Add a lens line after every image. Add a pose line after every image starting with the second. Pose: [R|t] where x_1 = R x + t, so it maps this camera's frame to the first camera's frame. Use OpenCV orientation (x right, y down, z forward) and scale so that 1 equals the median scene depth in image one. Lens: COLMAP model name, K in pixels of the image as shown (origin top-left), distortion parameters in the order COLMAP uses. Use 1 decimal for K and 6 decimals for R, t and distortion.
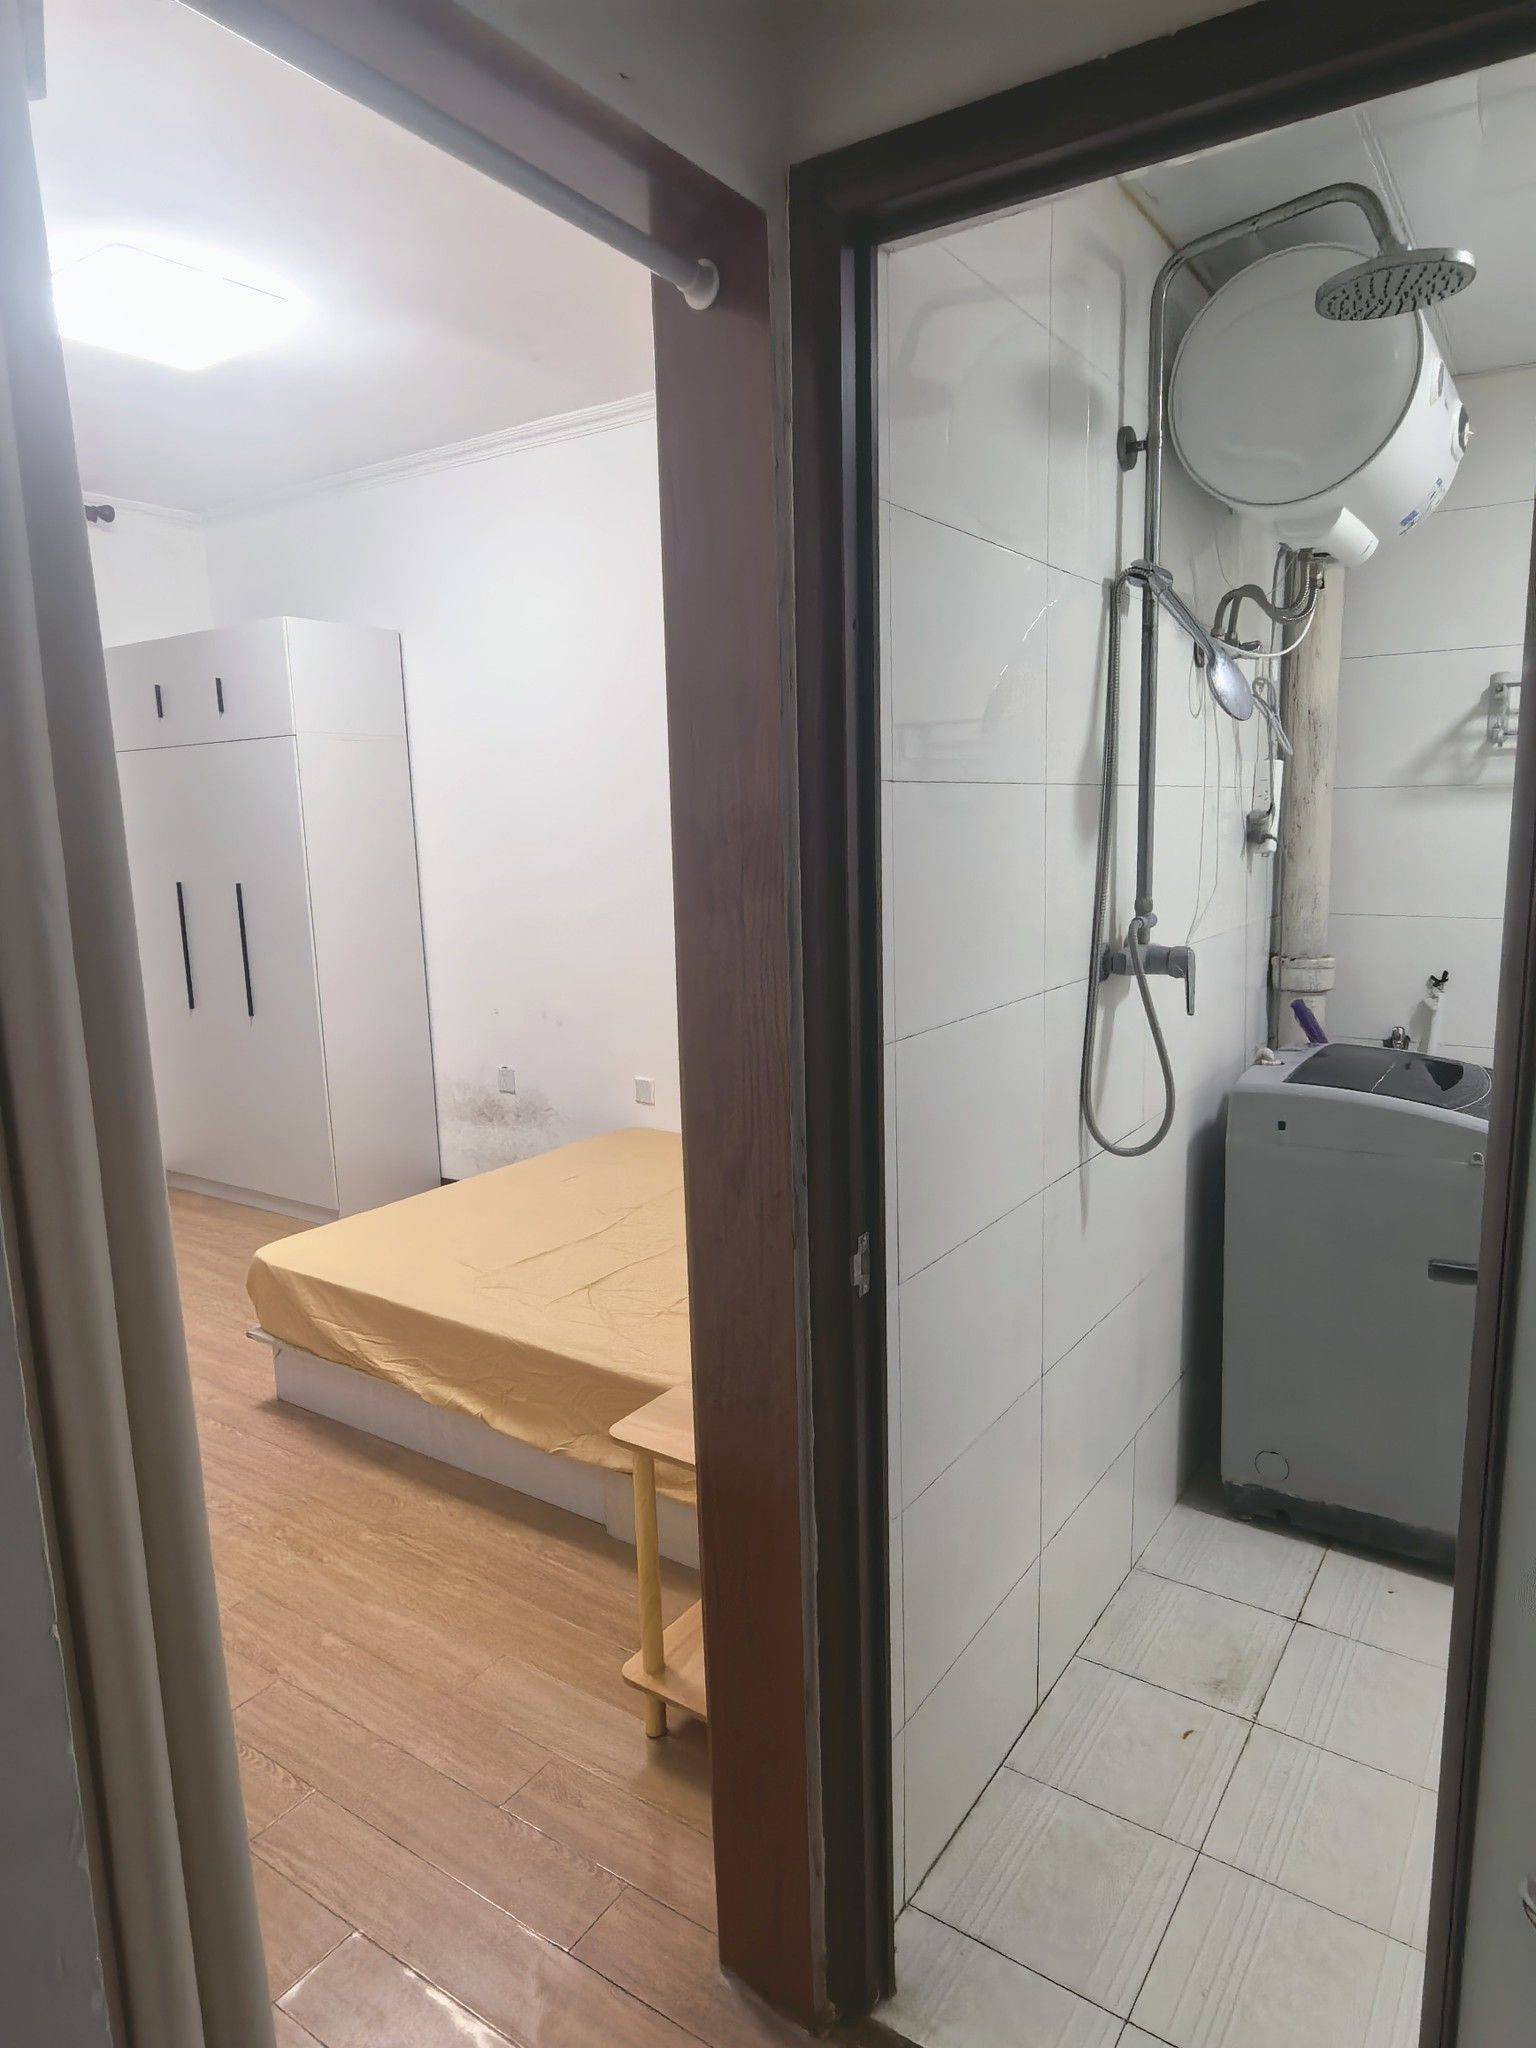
lens RADIAL K [[1260.1, 0, 772.9], [0, 1260.1, 1017.8], [0, 0, 1]] dist [-0.013260, 0.007768]
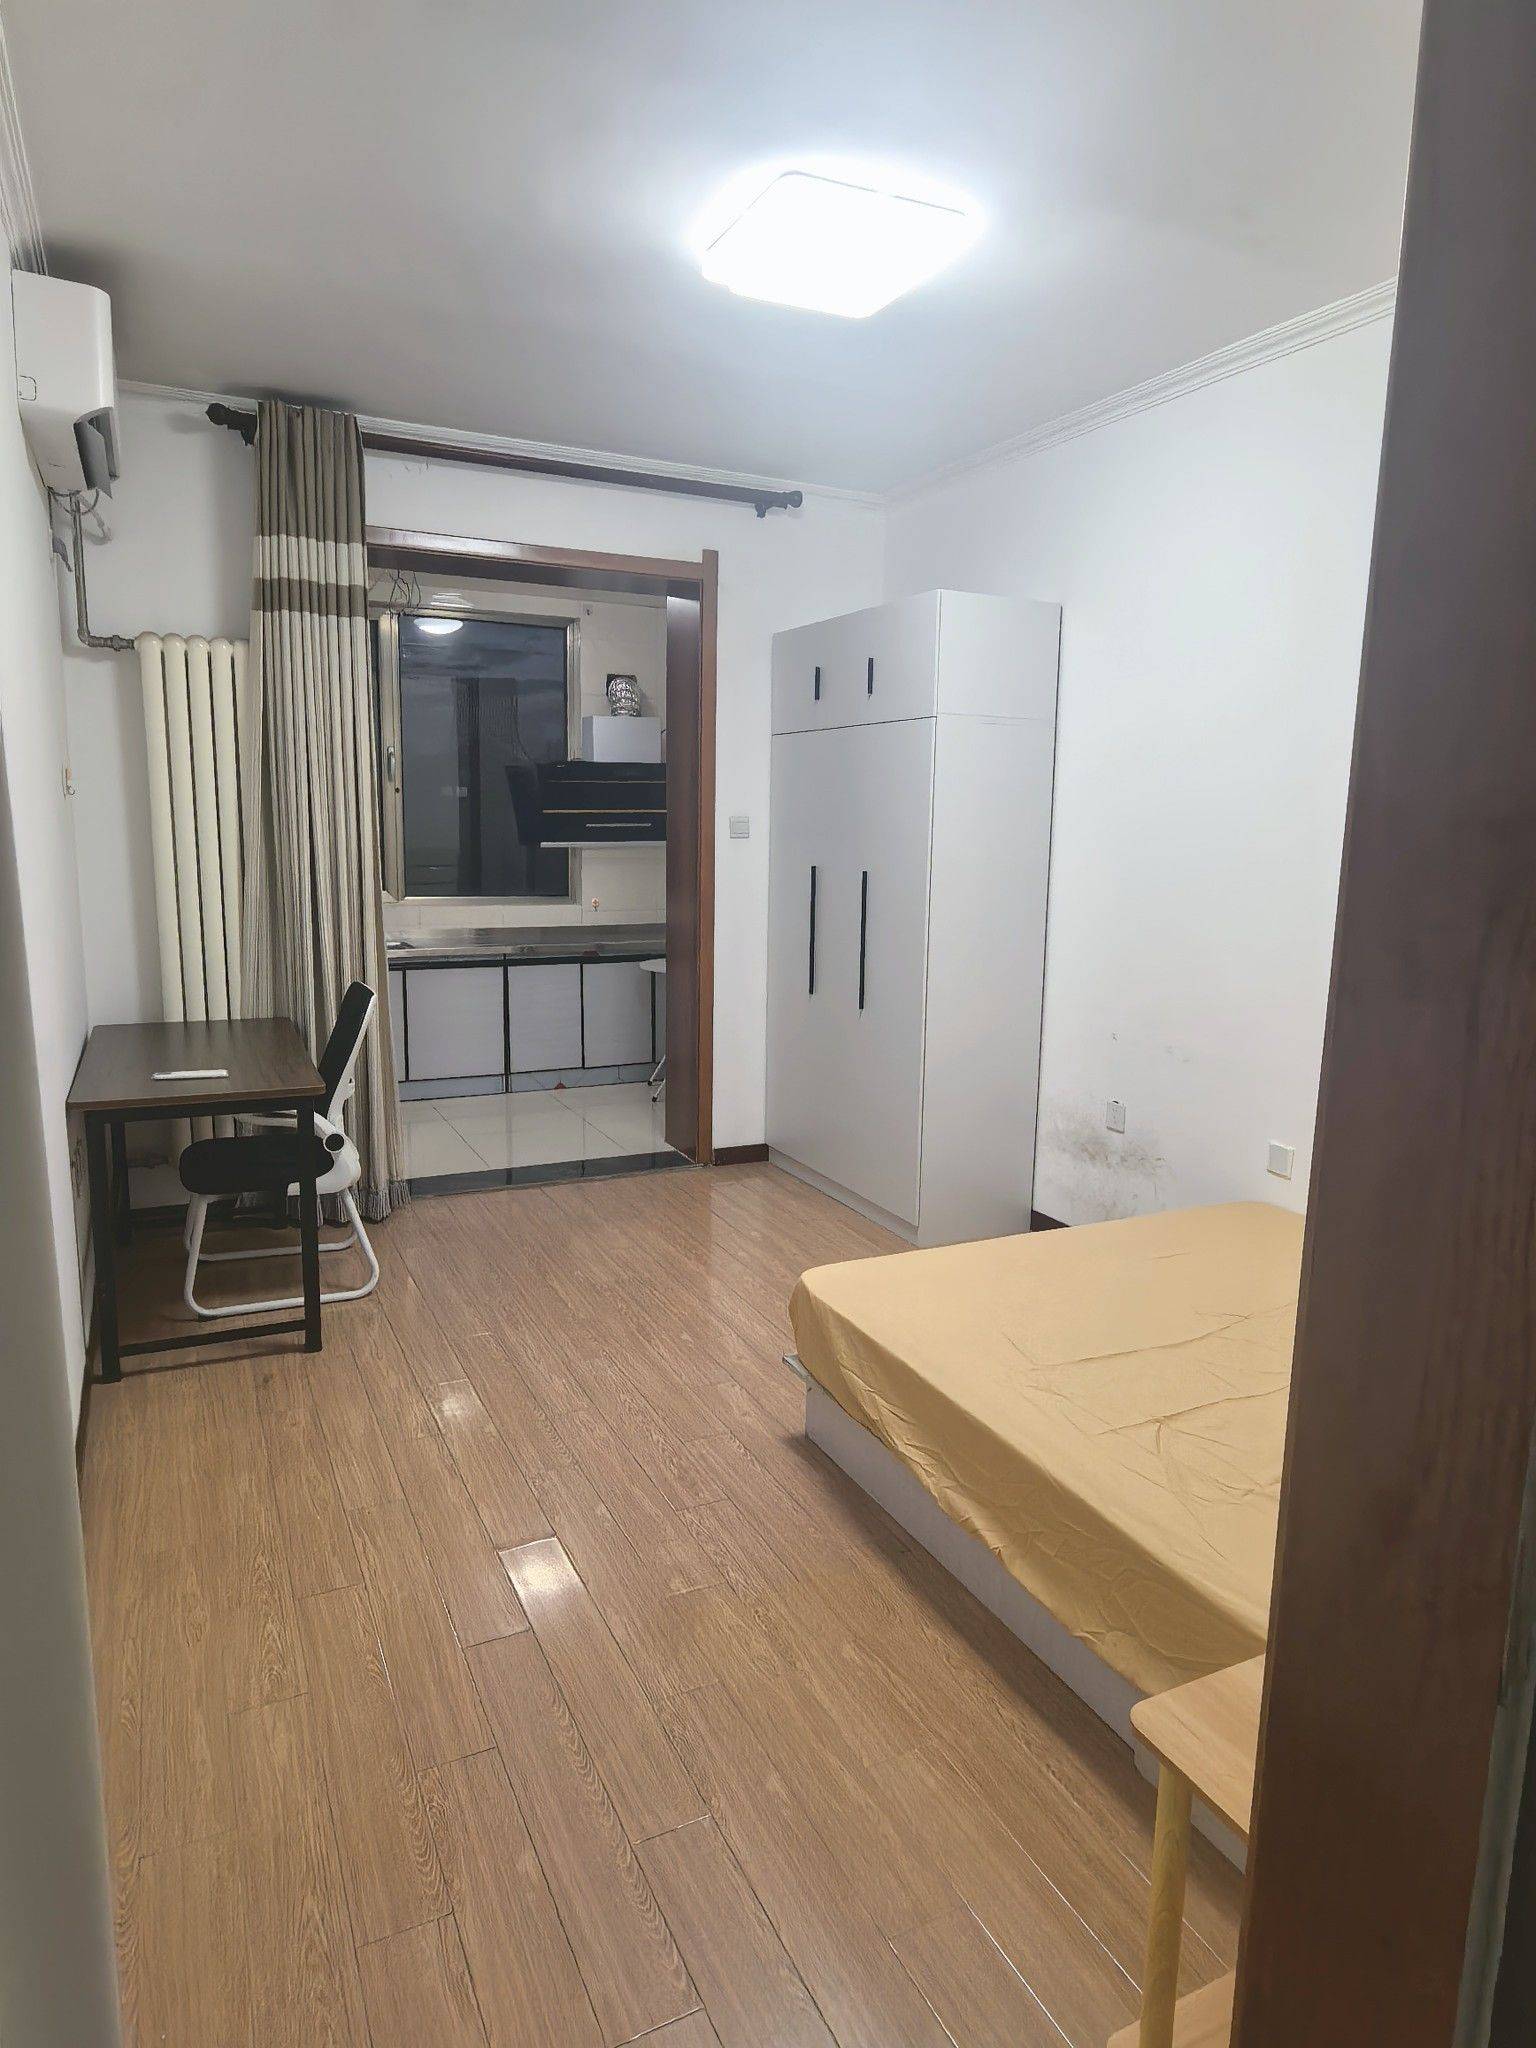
lens RADIAL K [[1260.1, 0, 787.0], [0, 1260.1, 1026.0], [0, 0, 1]] dist [-0.013260, 0.007768]
pose [[0.873553, 0.124969, -0.470413, -0.012412], [-0.122561, 0.991812, 0.035889, -0.026246], [0.471046, 0.026304, 0.881716, 0.192395]]
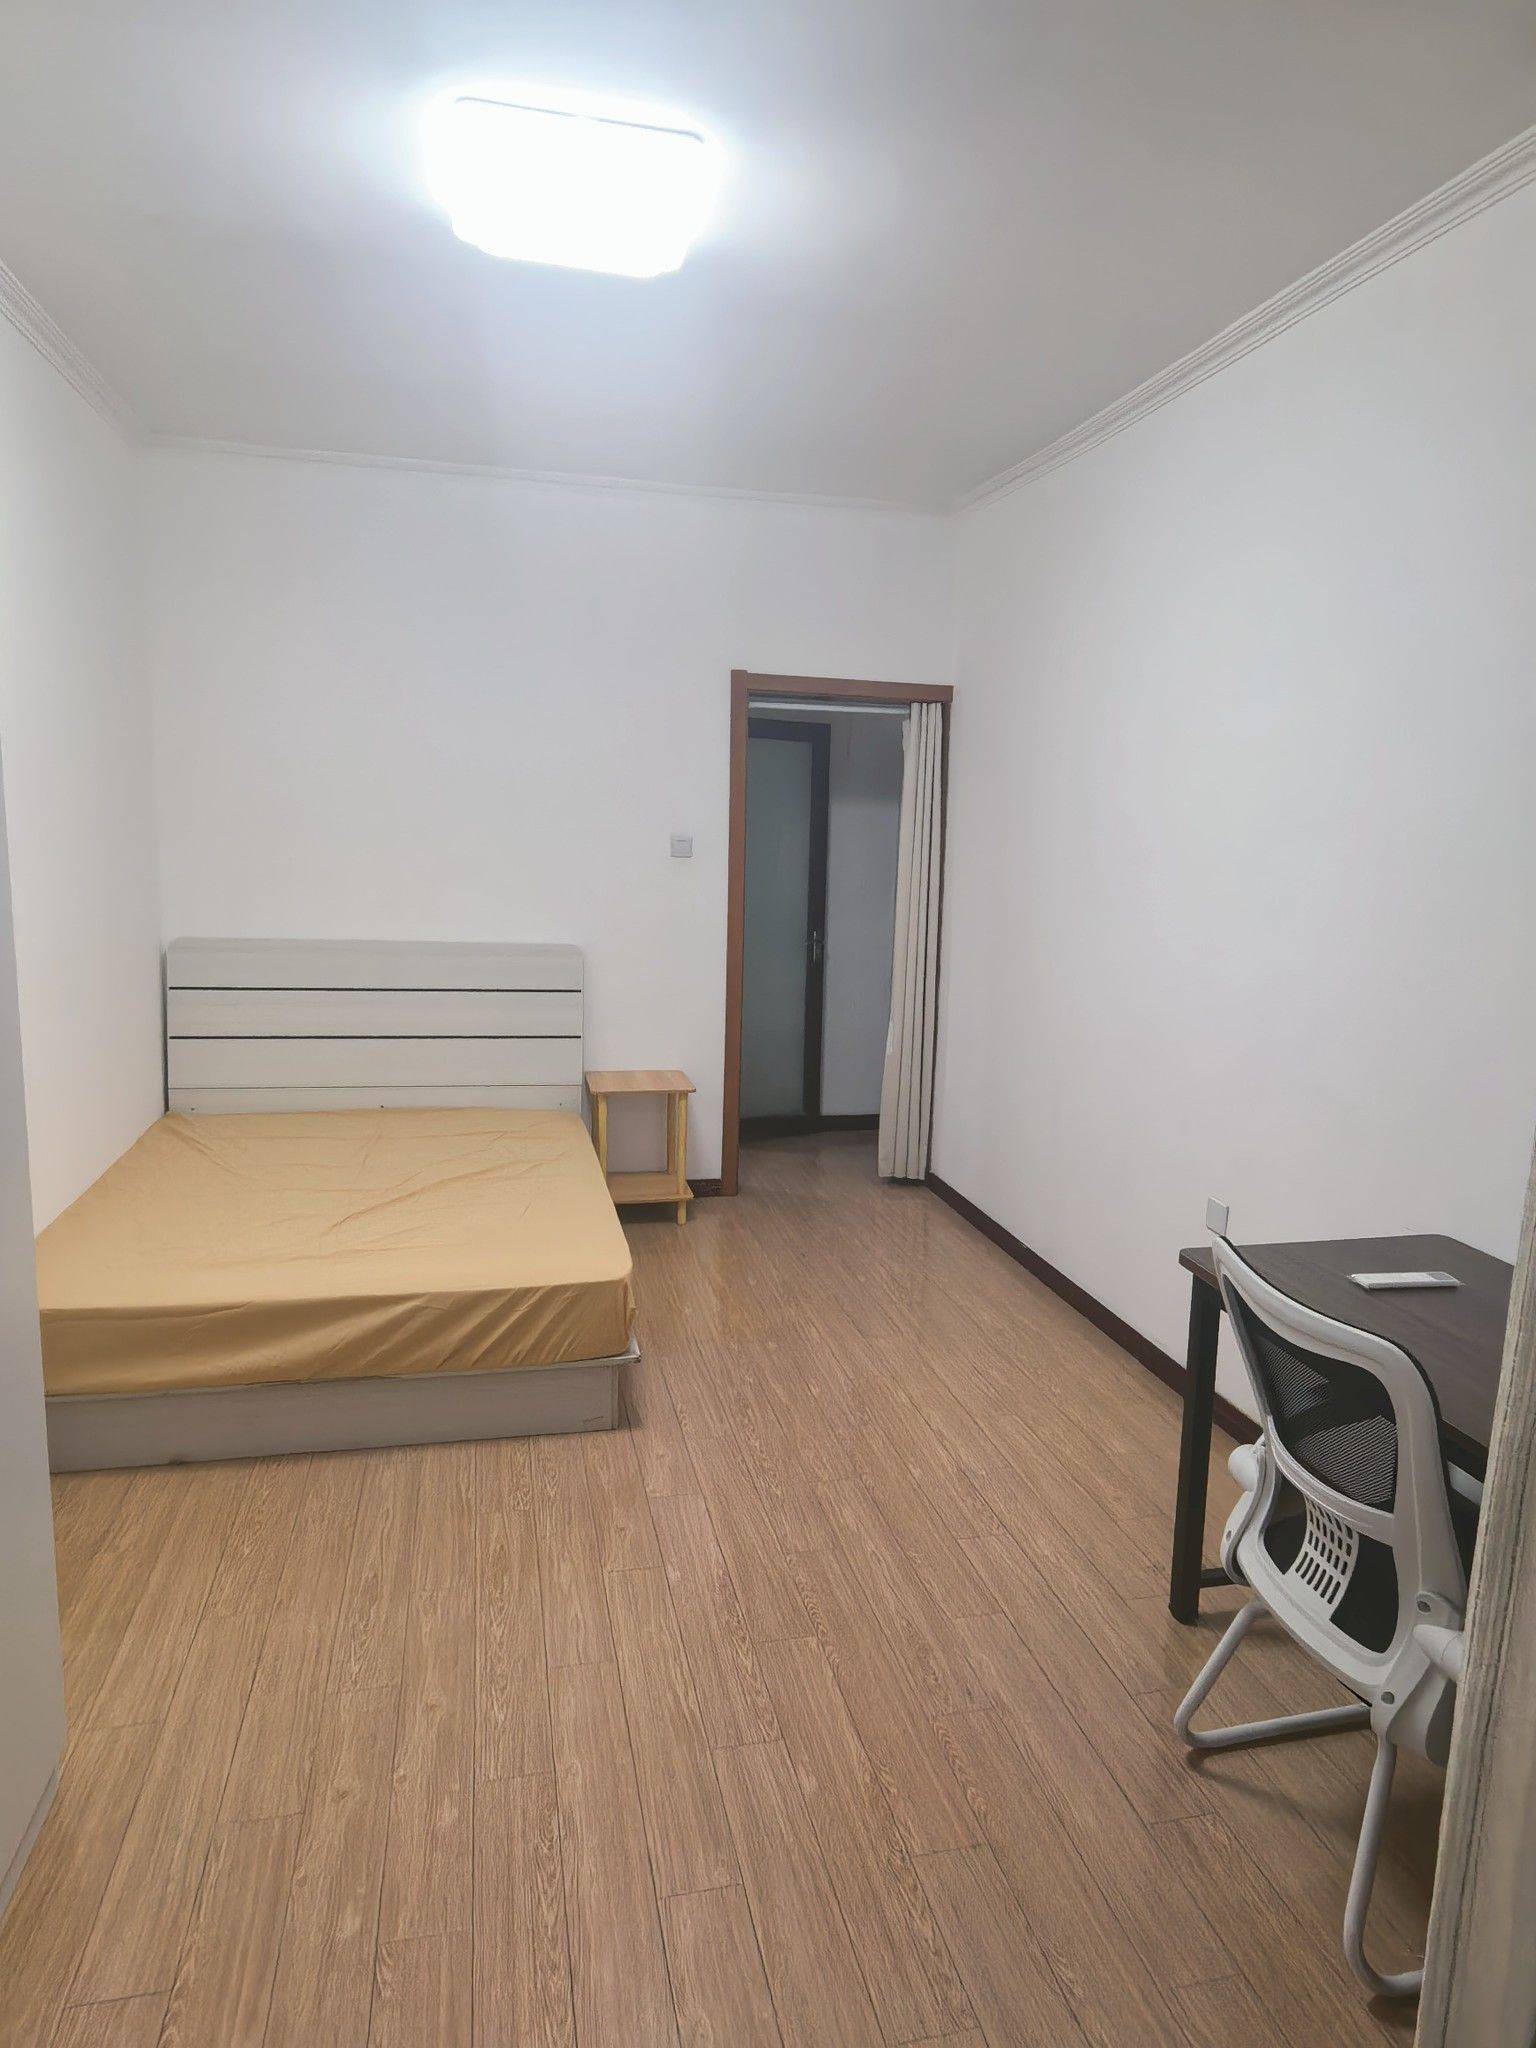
lens RADIAL K [[1260.1, 0, 773.5], [0, 1260.1, 1025.5], [0, 0, 1]] dist [-0.013260, 0.007768]
pose [[-0.737321, -0.090988, 0.669387, -1.156704], [0.107238, 0.962559, 0.248960, -0.236686], [-0.666976, 0.255347, -0.699957, 1.599939]]
